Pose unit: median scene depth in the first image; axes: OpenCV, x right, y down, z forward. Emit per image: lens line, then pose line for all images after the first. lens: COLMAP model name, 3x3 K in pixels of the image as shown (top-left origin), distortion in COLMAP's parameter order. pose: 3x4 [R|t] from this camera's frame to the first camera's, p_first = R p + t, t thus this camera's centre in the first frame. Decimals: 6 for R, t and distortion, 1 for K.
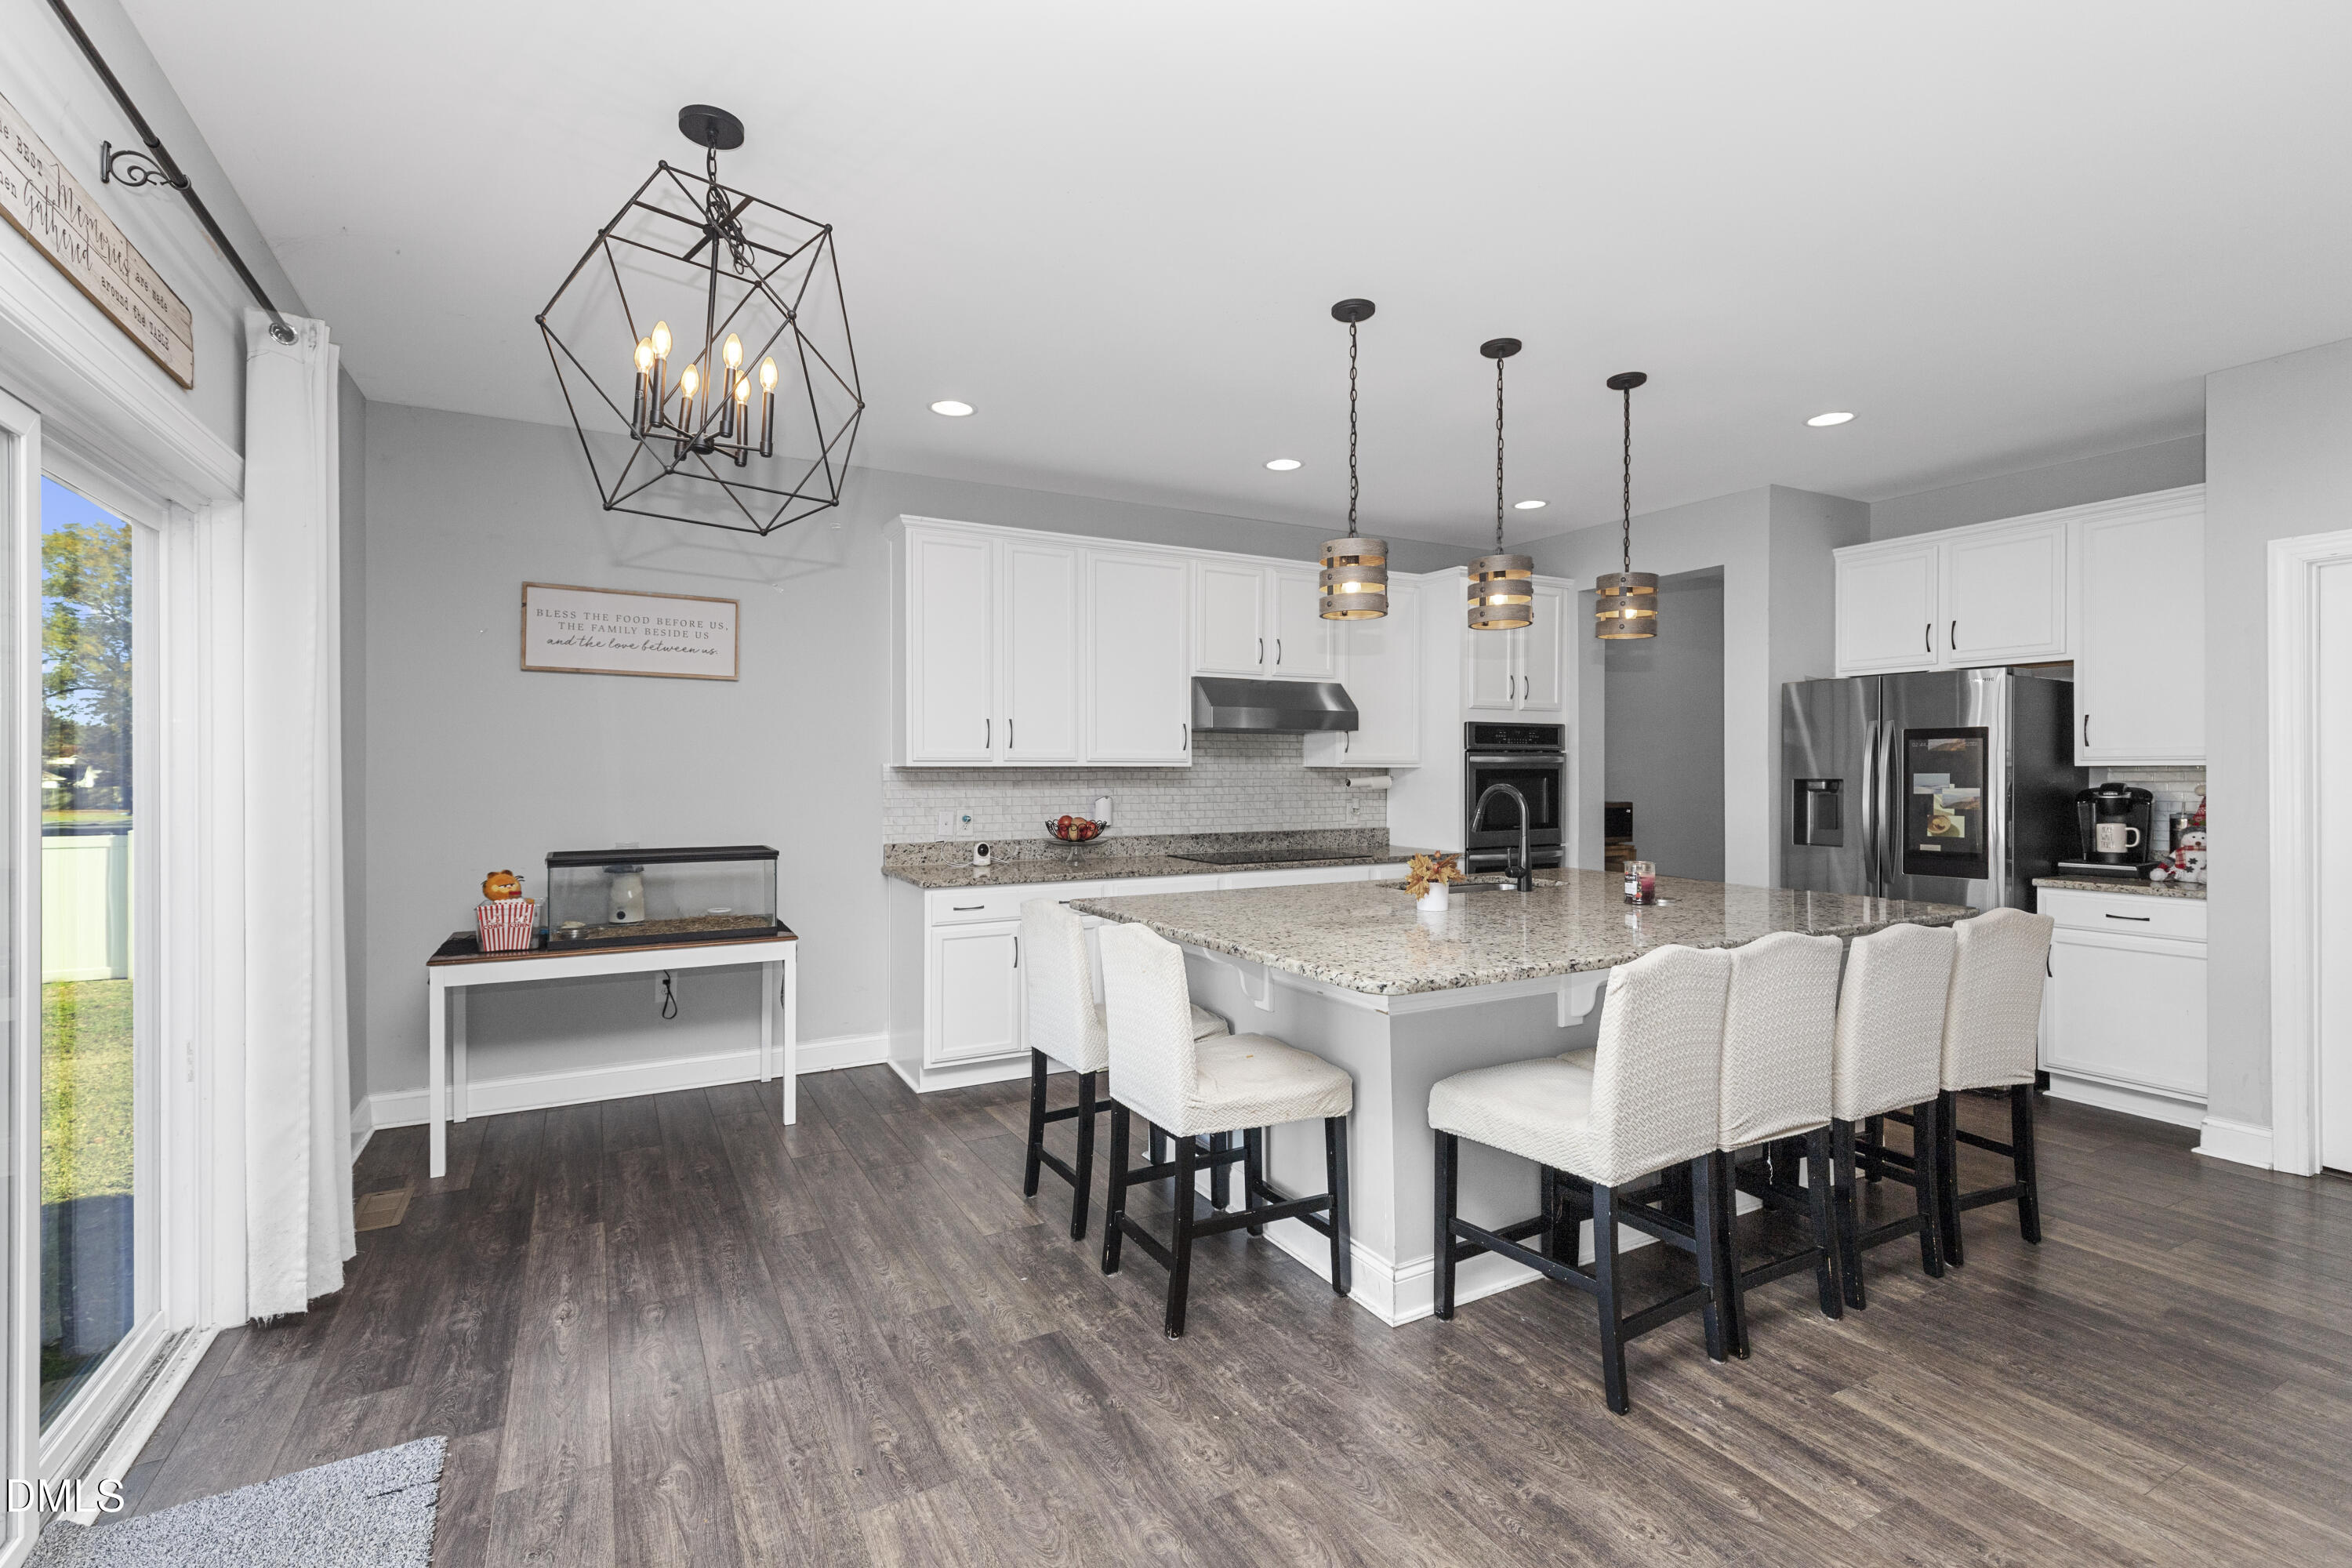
lens RADIAL K [[1071.7, 0, 1178.3], [0, 1071.7, 784.6], [0, 0, 1]] dist [0.012381, 0.001370]
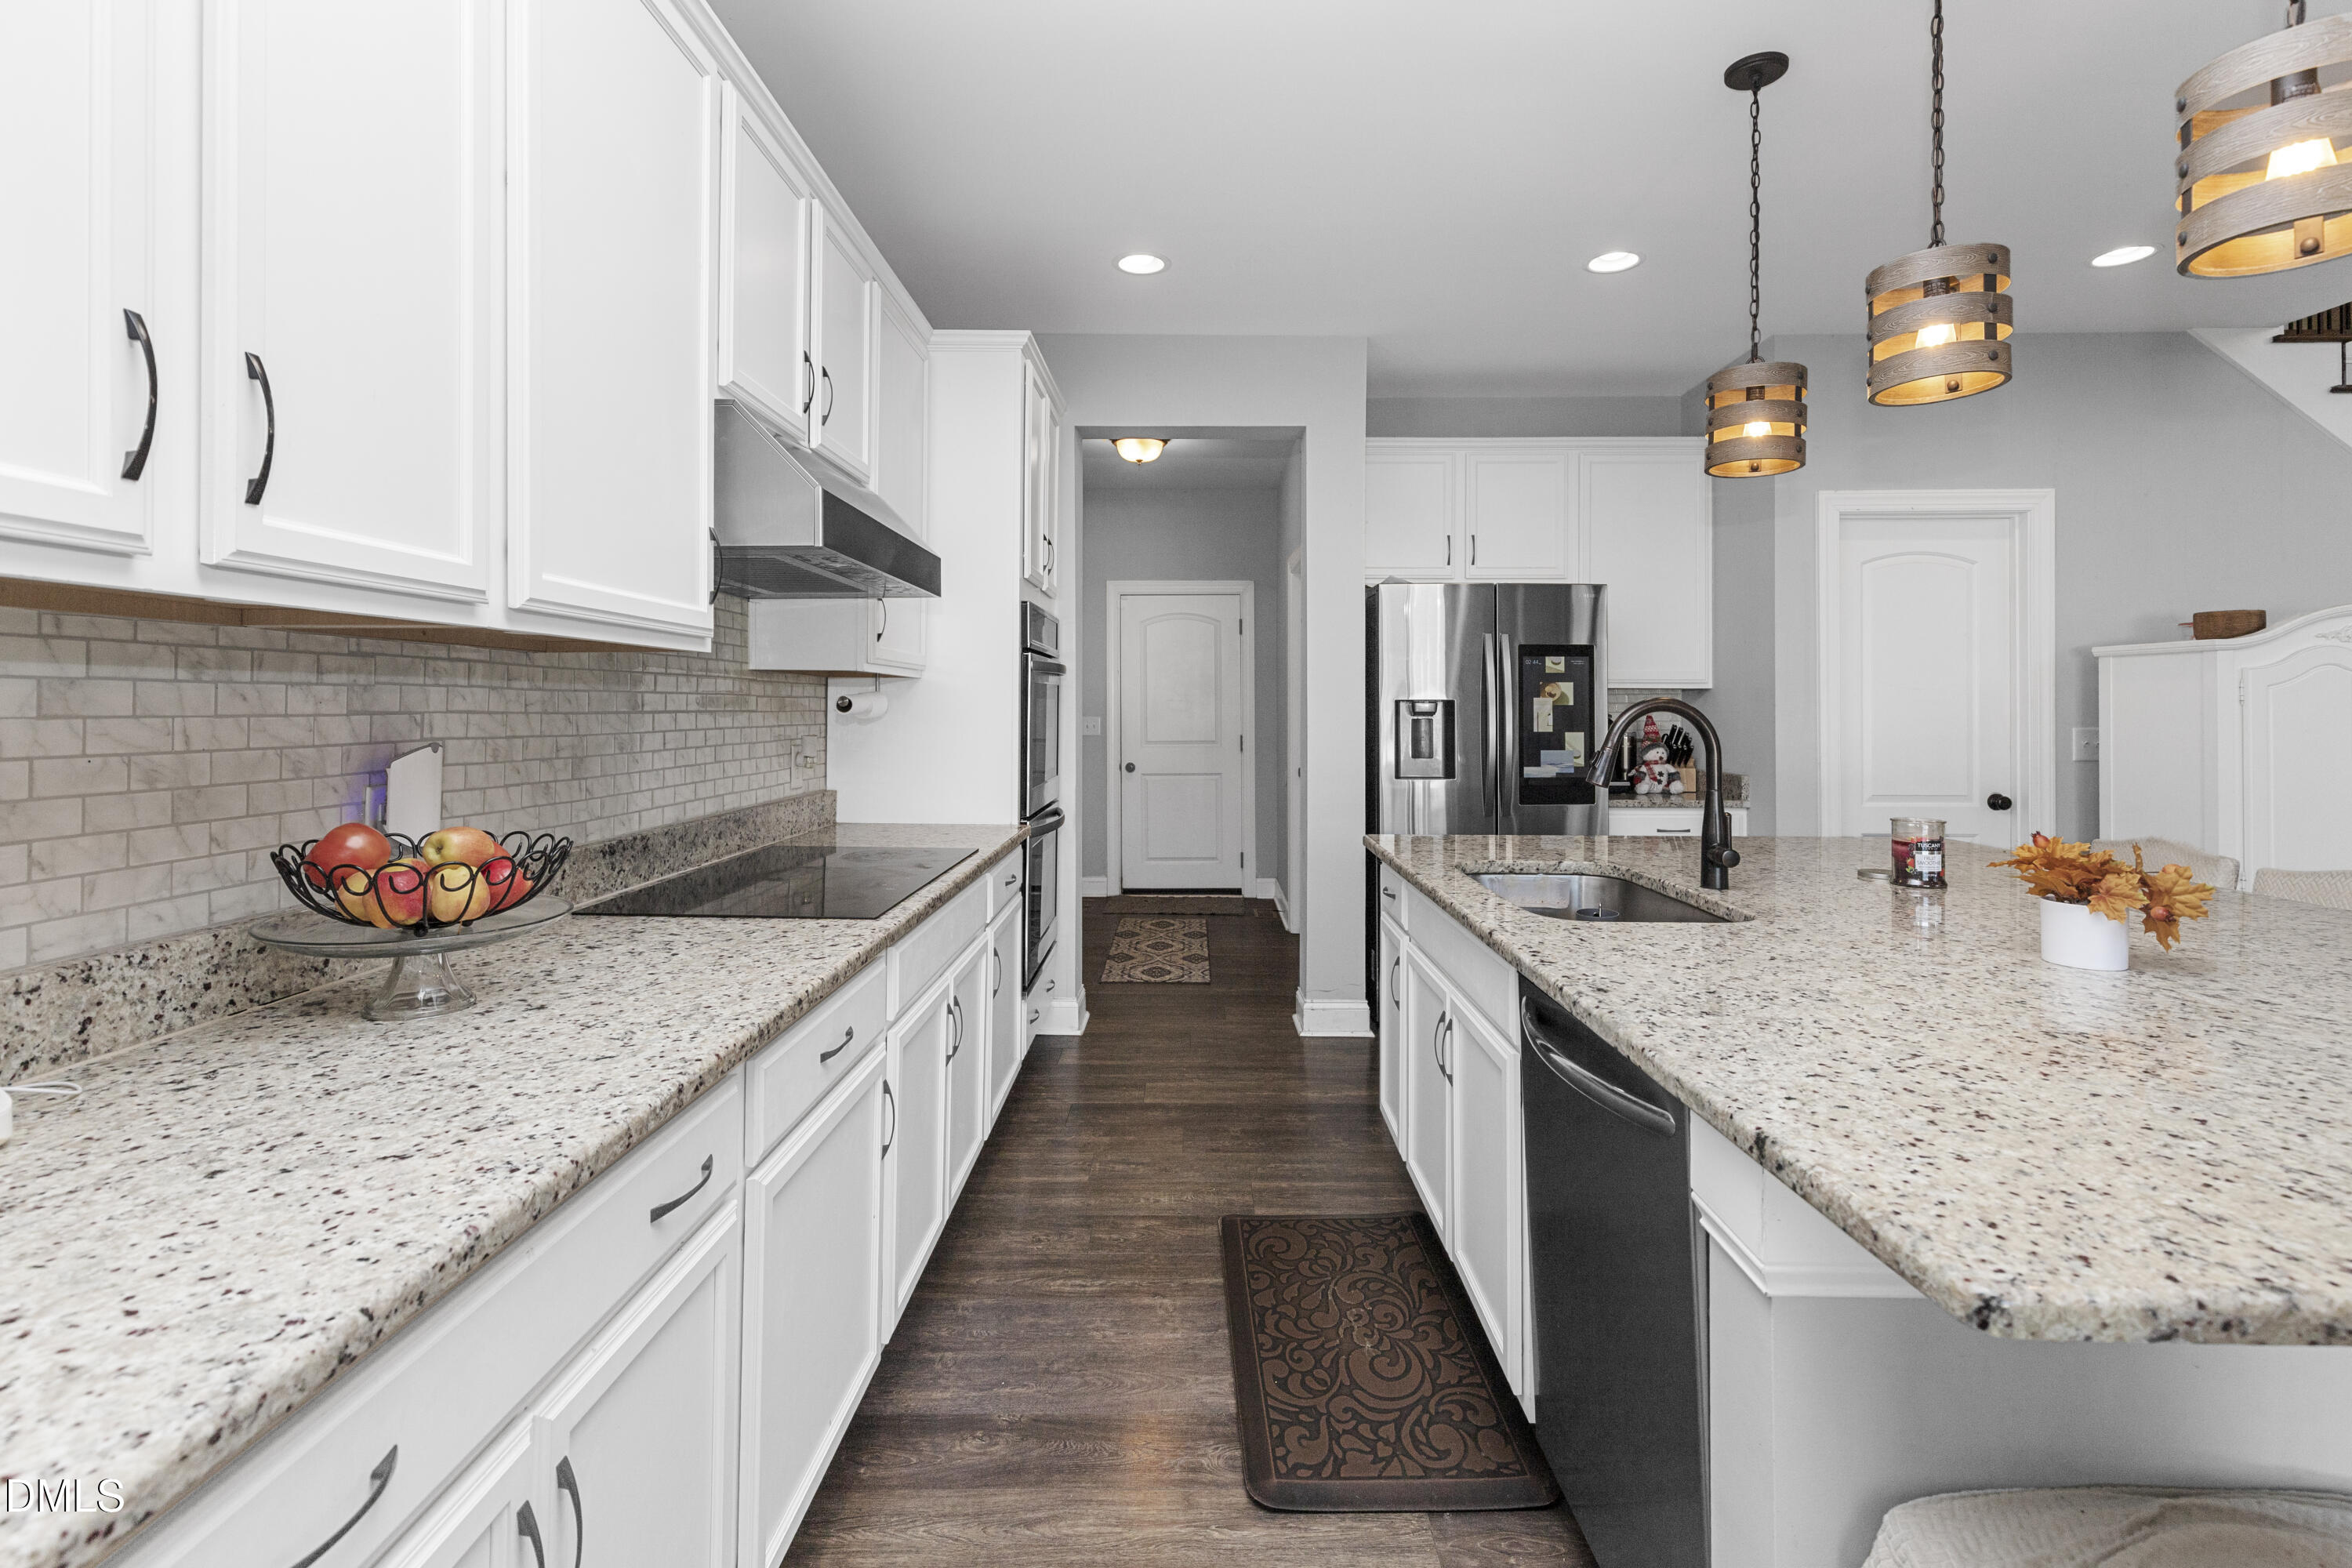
lens RADIAL K [[1071.7, 0, 1160.5], [0, 1071.7, 706.4], [0, 0, 1]] dist [0.012381, 0.001370]
pose [[0.496420, 0.006700, 0.868056, -0.302747], [0.009580, 0.999867, -0.013196, 0.010224], [-0.868029, 0.014867, 0.496290, 0.962171]]
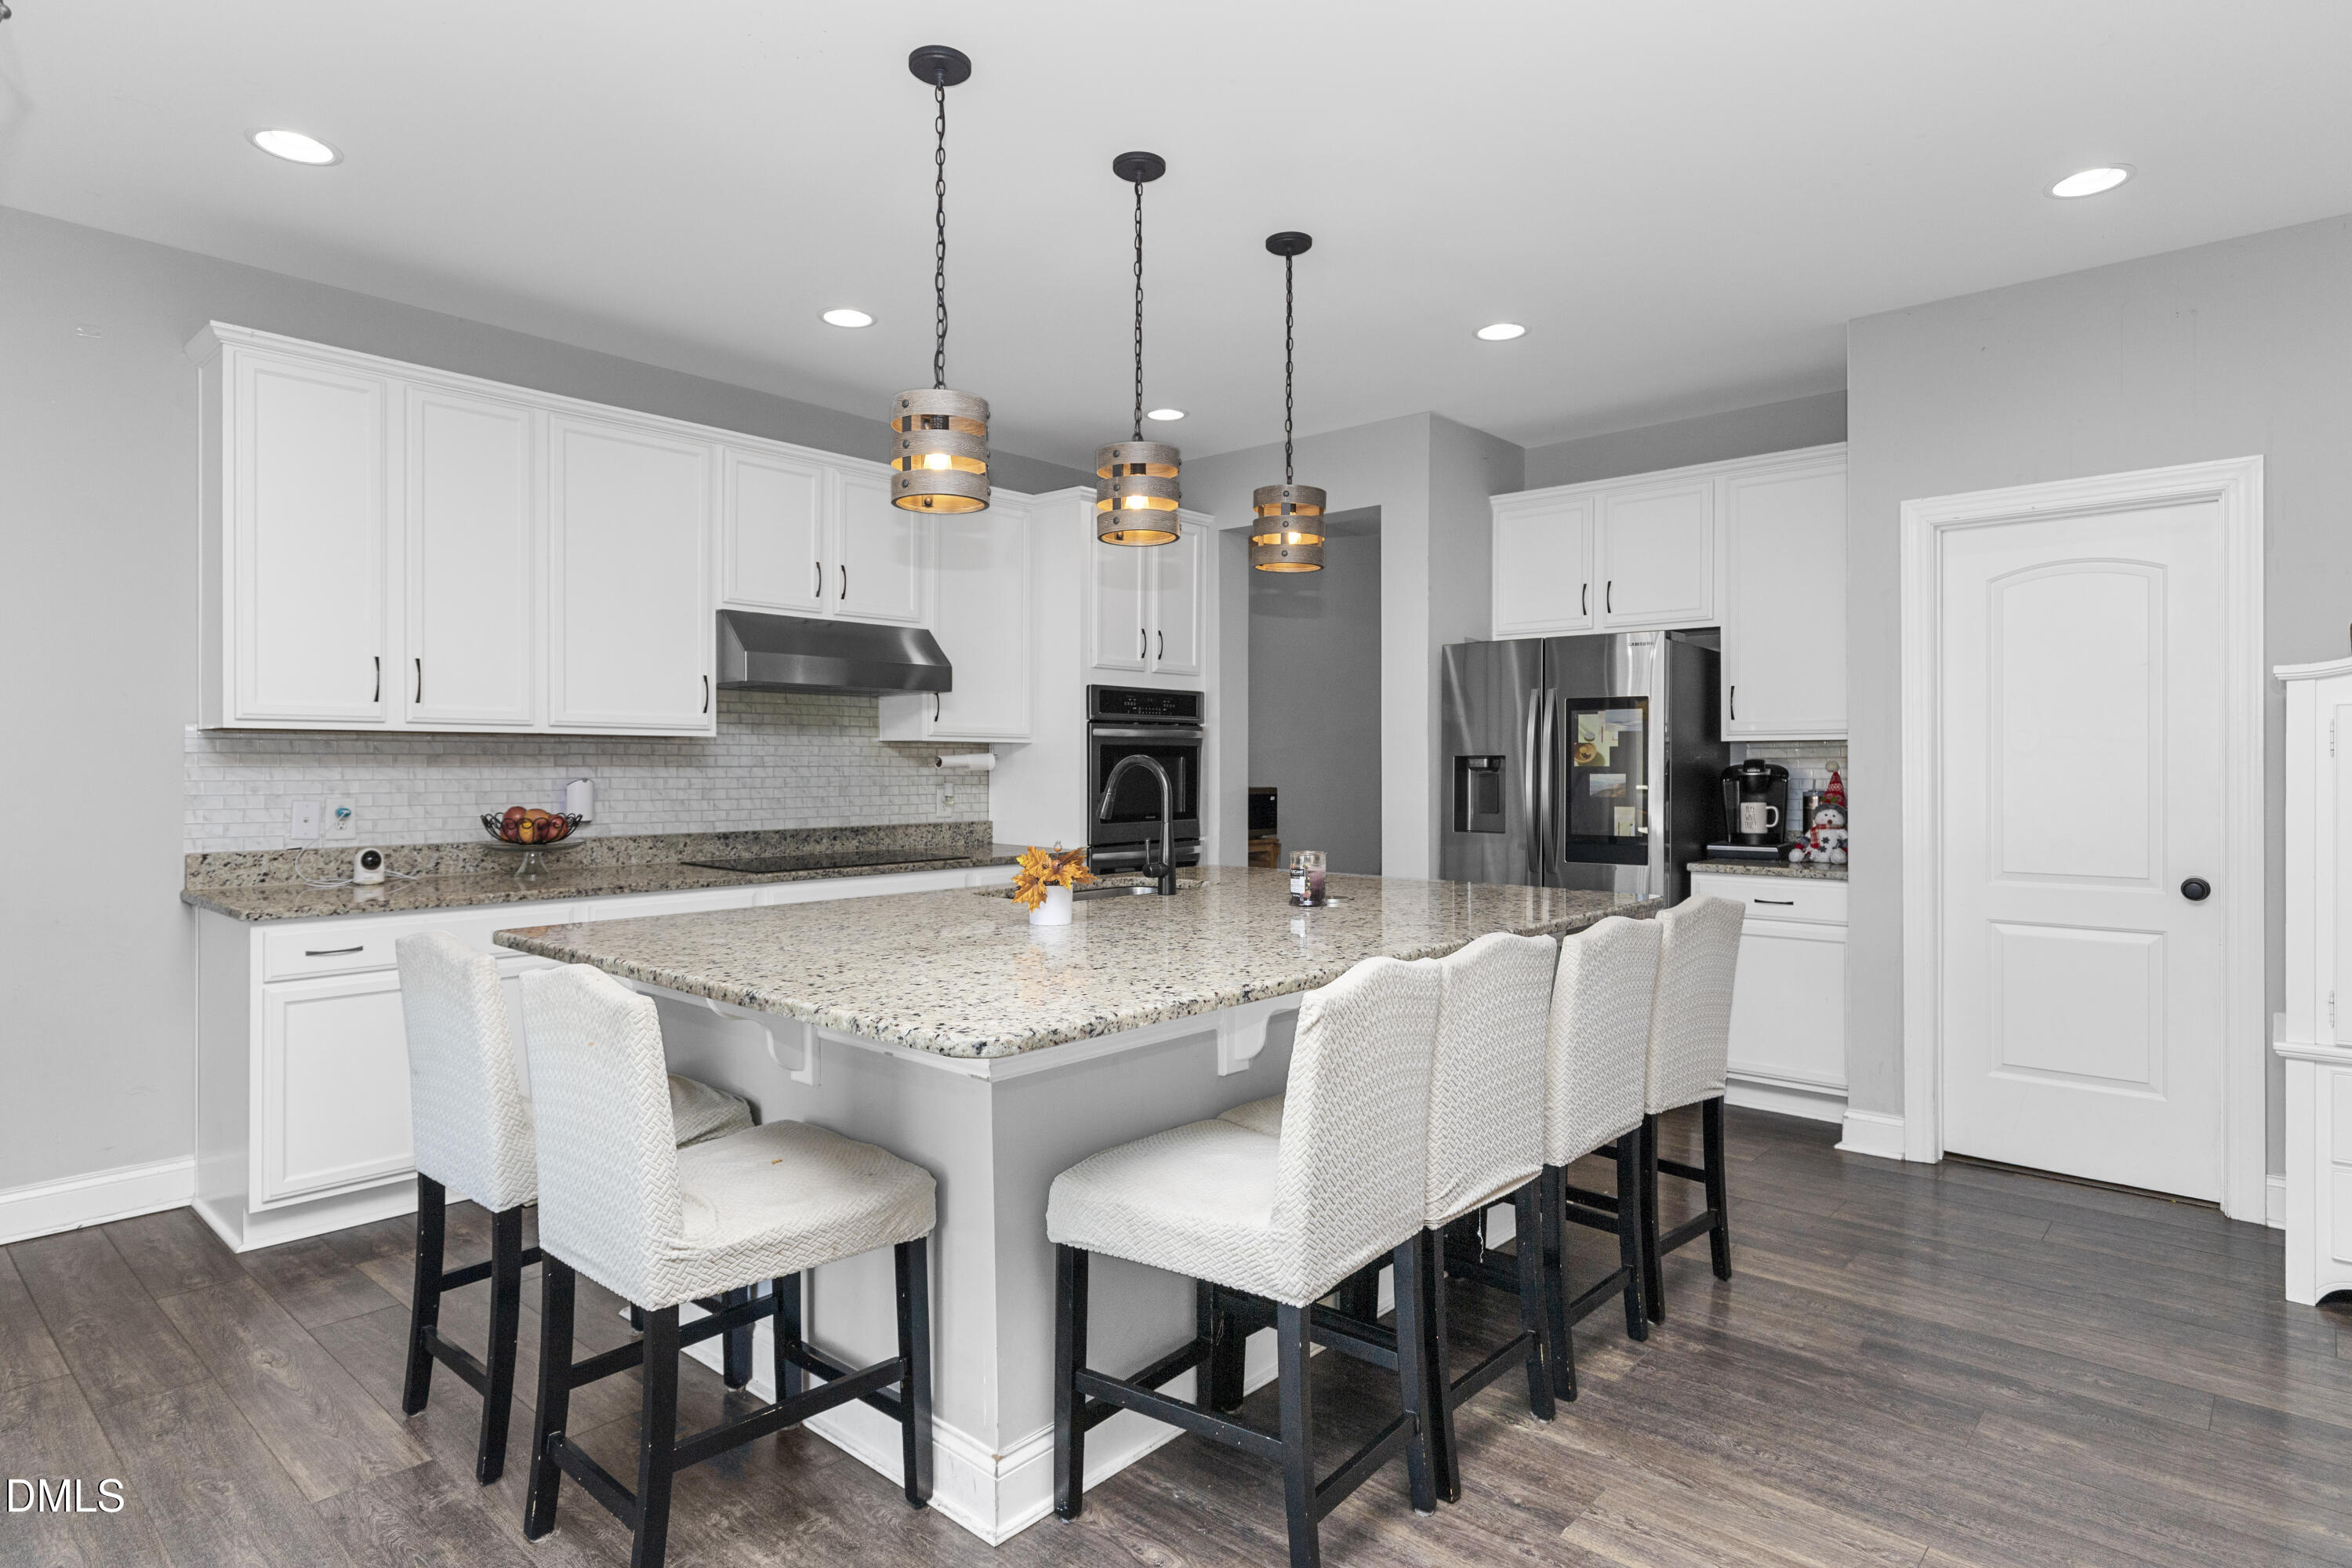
lens RADIAL K [[1237.1, 0, 1180.1], [0, 1237.1, 765.3], [0, 0, 1]] dist [0.004820, -0.000561]
pose [[0.941276, 0.003945, 0.337615, 0.035701], [0.001410, 0.999877, -0.015615, 0.022249], [-0.337635, 0.015175, 0.941155, 0.177163]]
